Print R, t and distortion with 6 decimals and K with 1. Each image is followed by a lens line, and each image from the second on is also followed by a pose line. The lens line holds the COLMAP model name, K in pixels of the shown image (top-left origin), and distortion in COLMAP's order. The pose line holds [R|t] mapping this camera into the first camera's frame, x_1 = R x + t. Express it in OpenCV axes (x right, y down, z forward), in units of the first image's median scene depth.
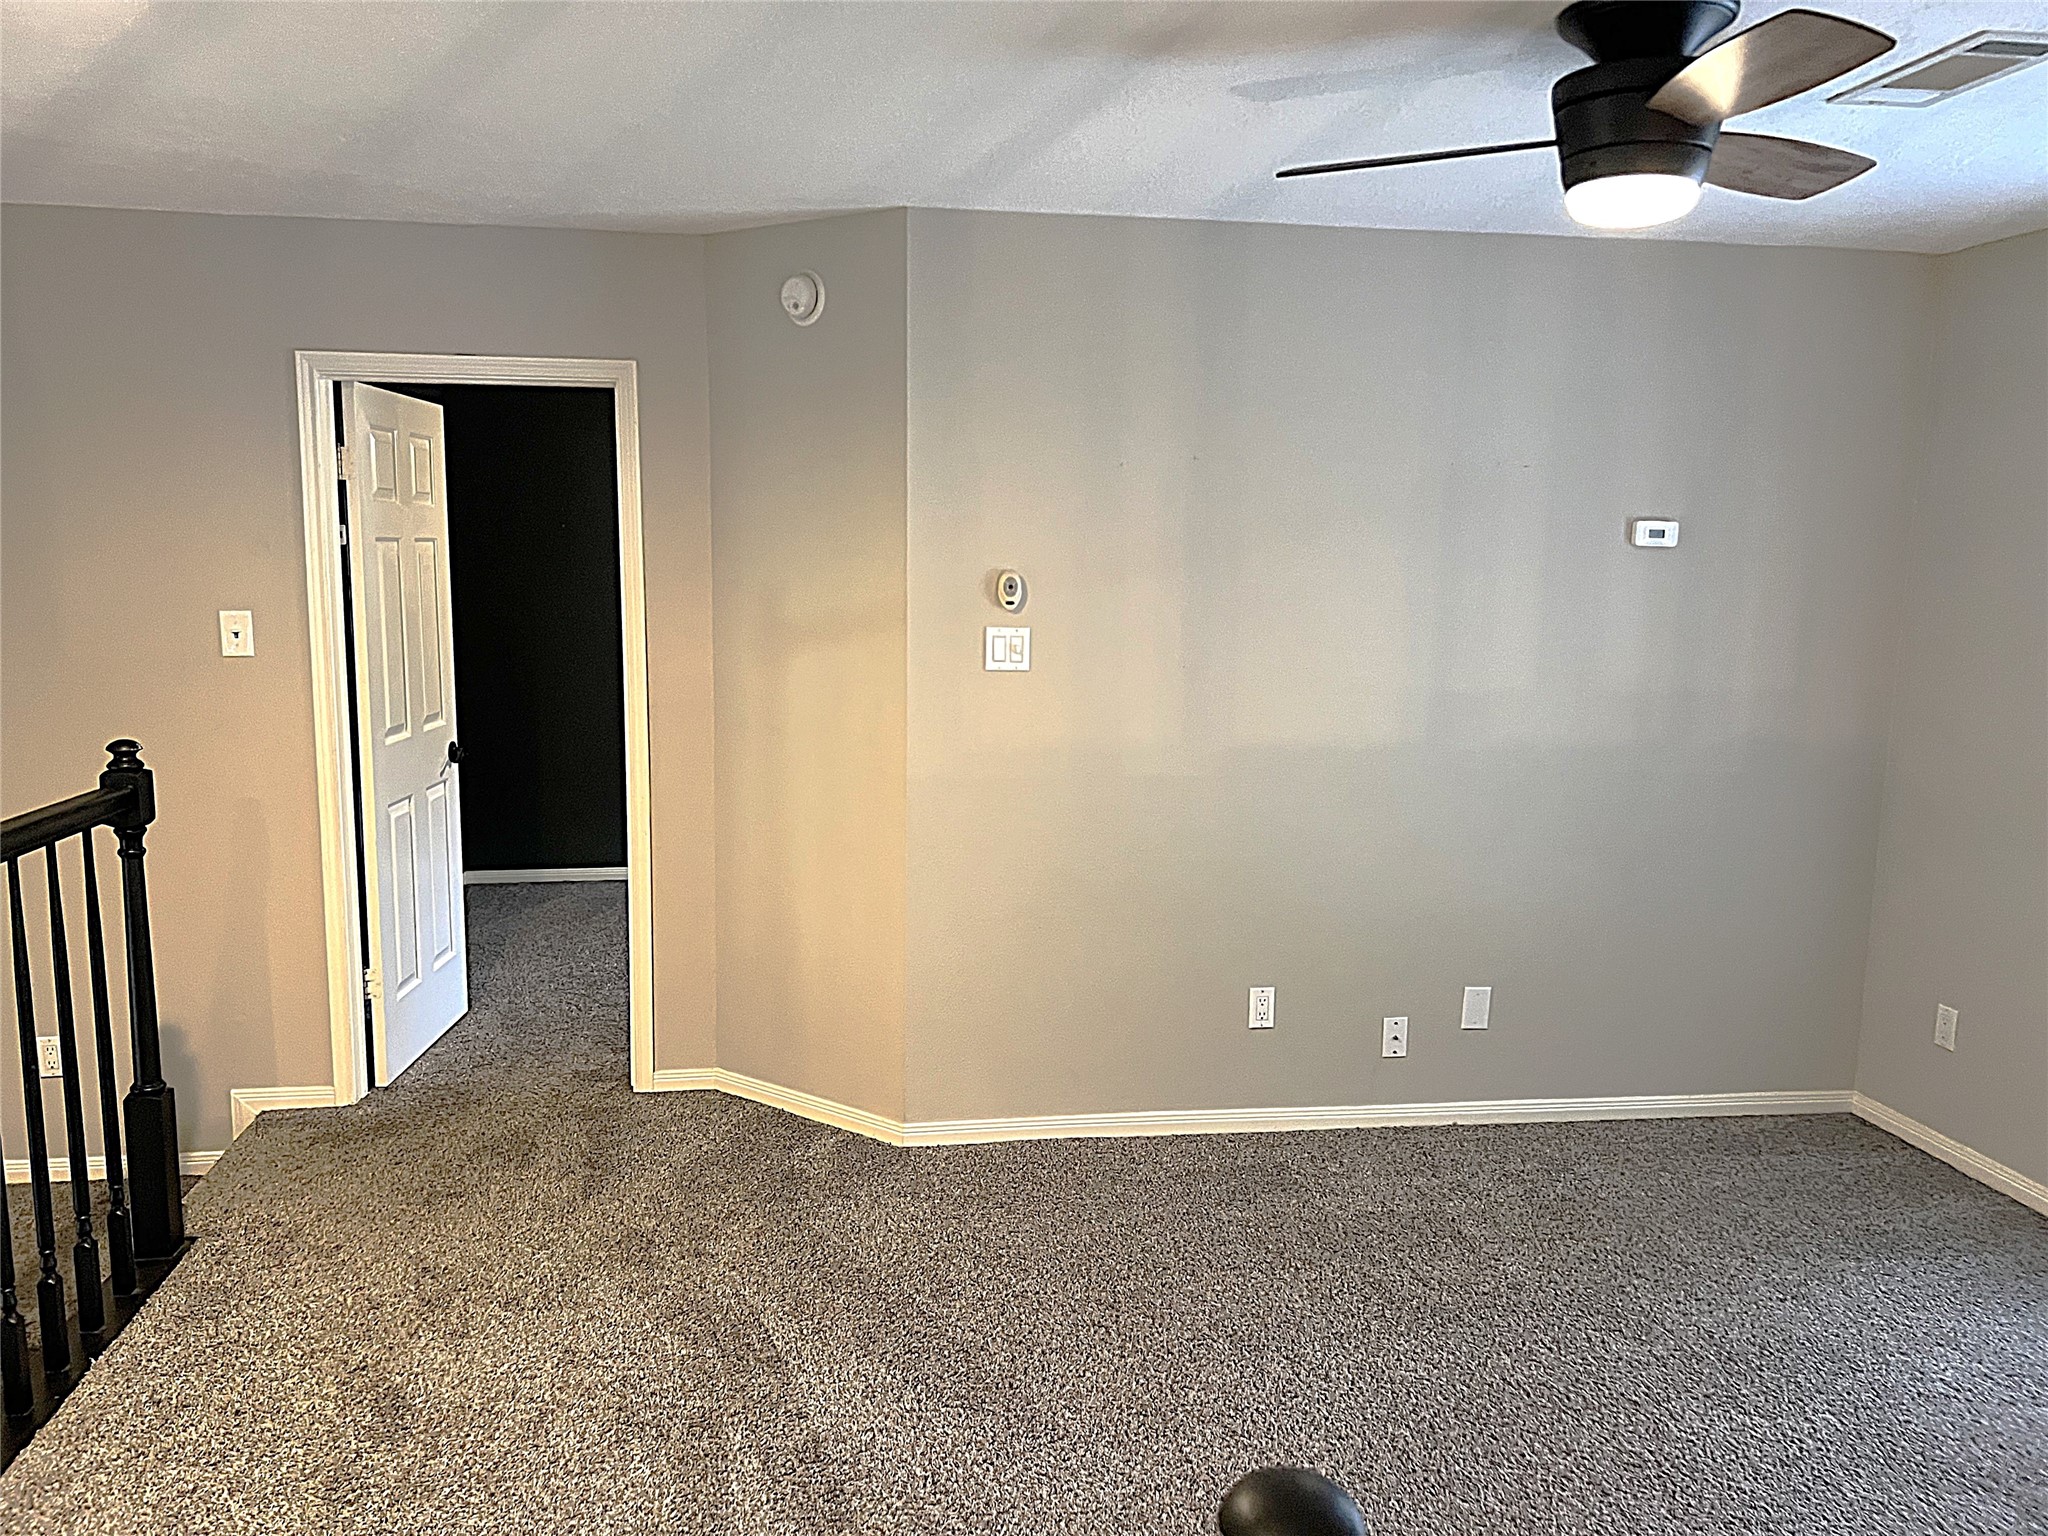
lens RADIAL K [[1537.5, 0, 1005.7], [0, 1537.5, 825.8], [0, 0, 1]] dist [0.045970, -0.056616]
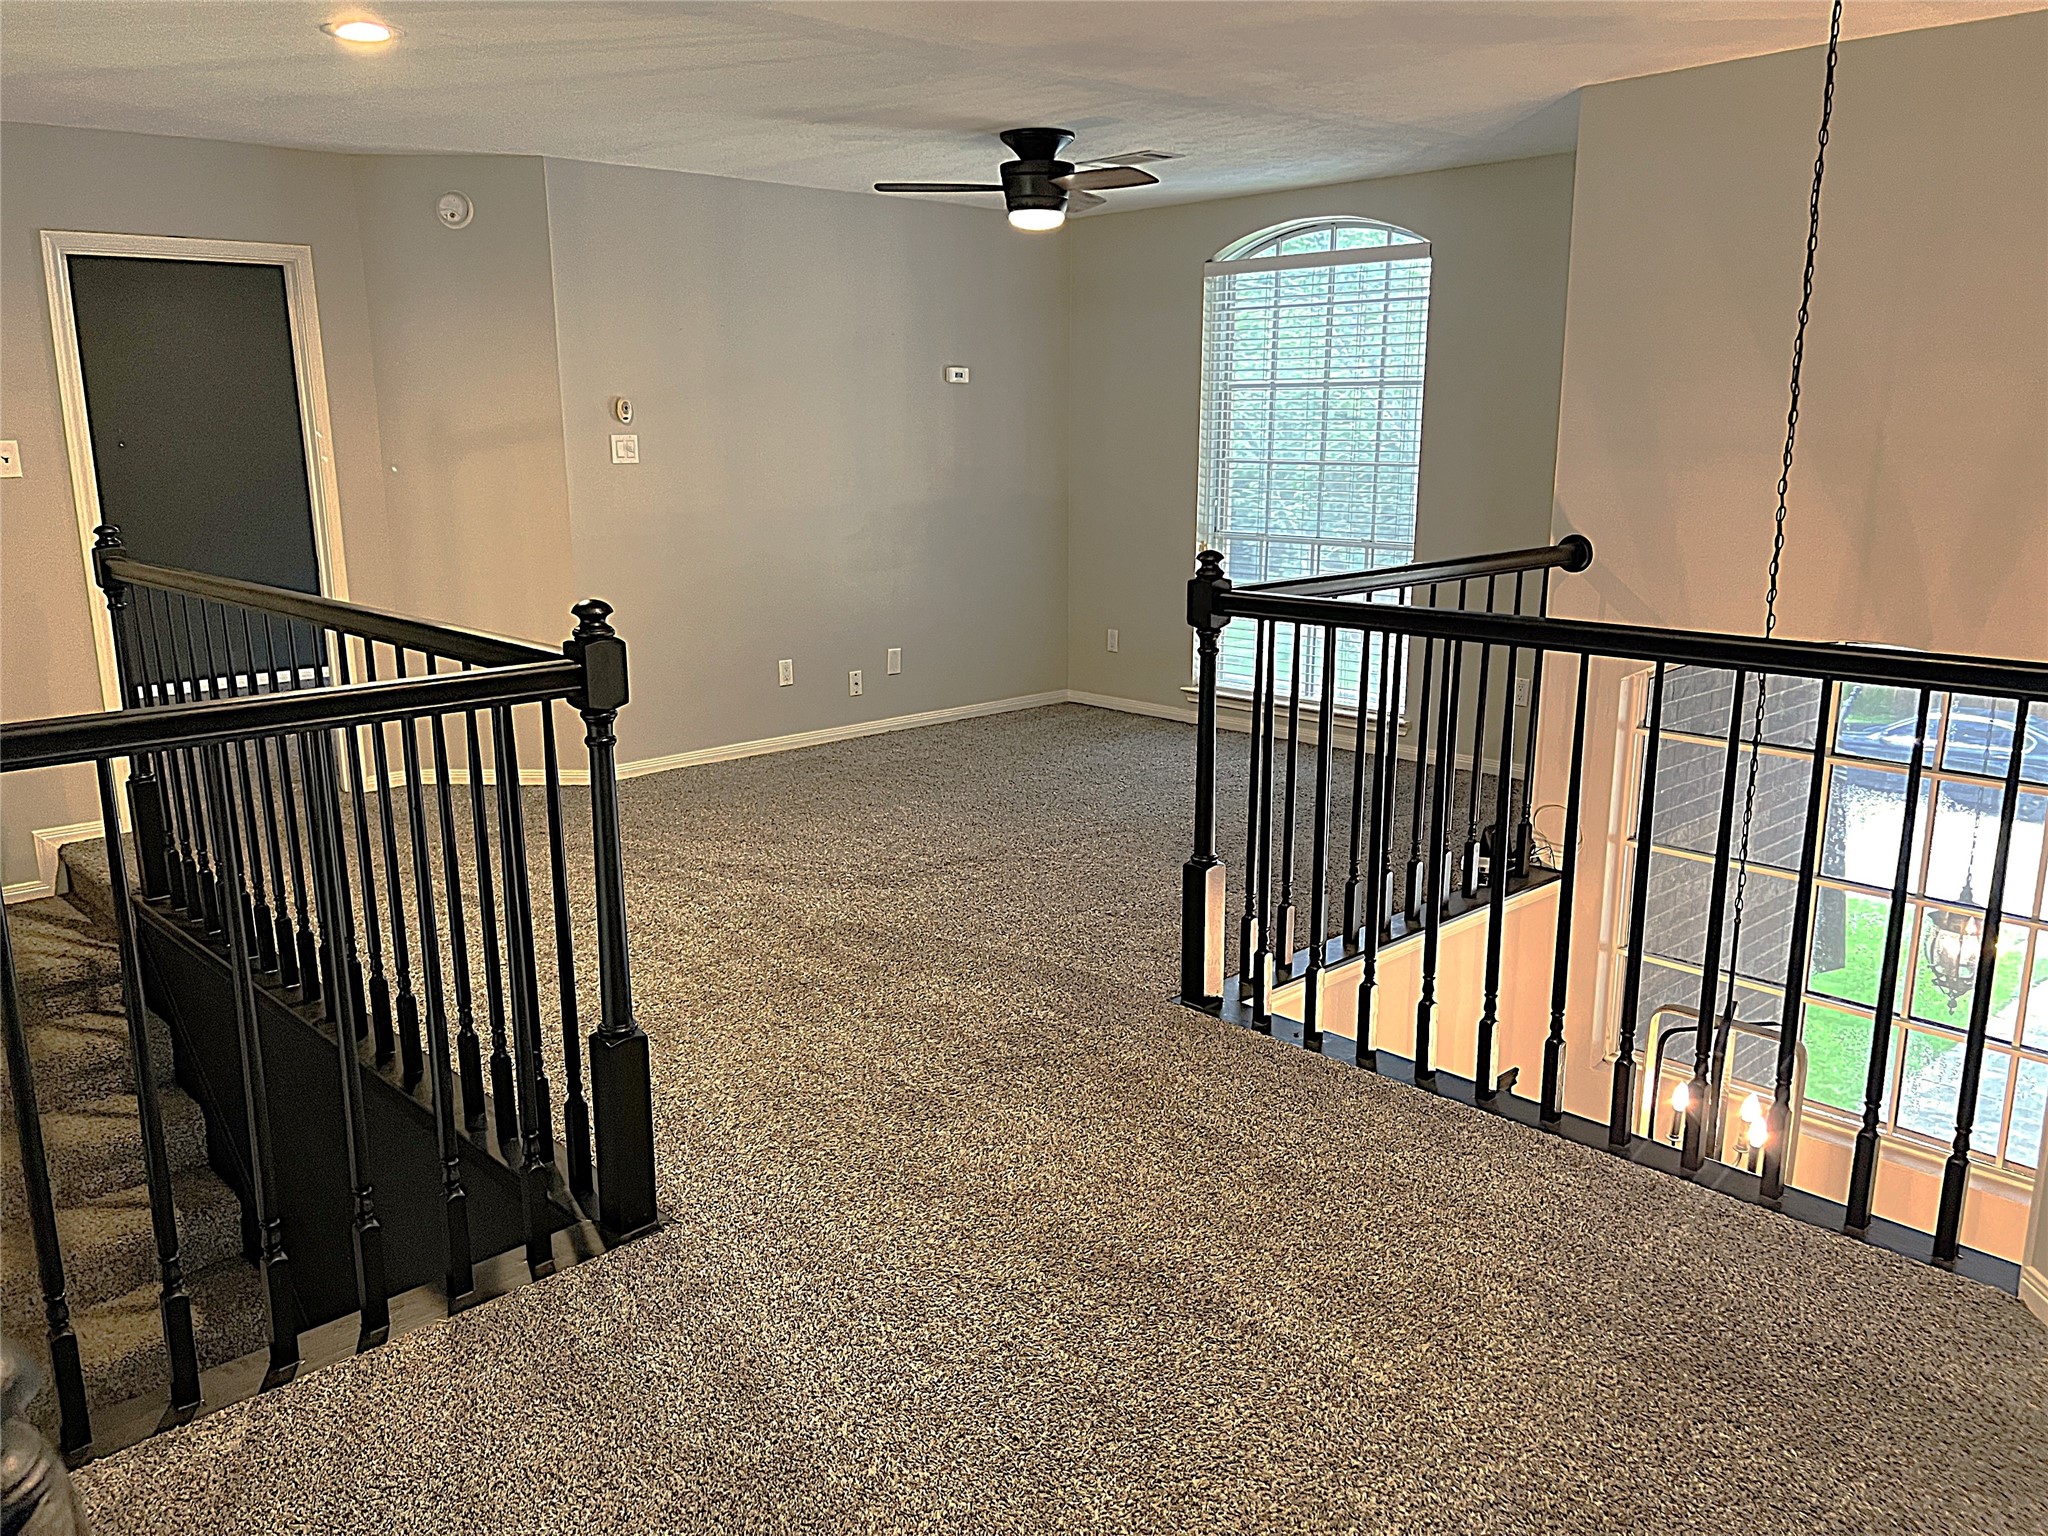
lens RADIAL K [[1537.5, 0, 1027.3], [0, 1537.5, 770.7], [0, 0, 1]] dist [0.045970, -0.056616]
pose [[0.809339, -0.149305, 0.568048, -0.584706], [0.118621, 0.988772, 0.090880, 0.107648], [-0.575239, -0.006170, 0.817962, -0.489358]]
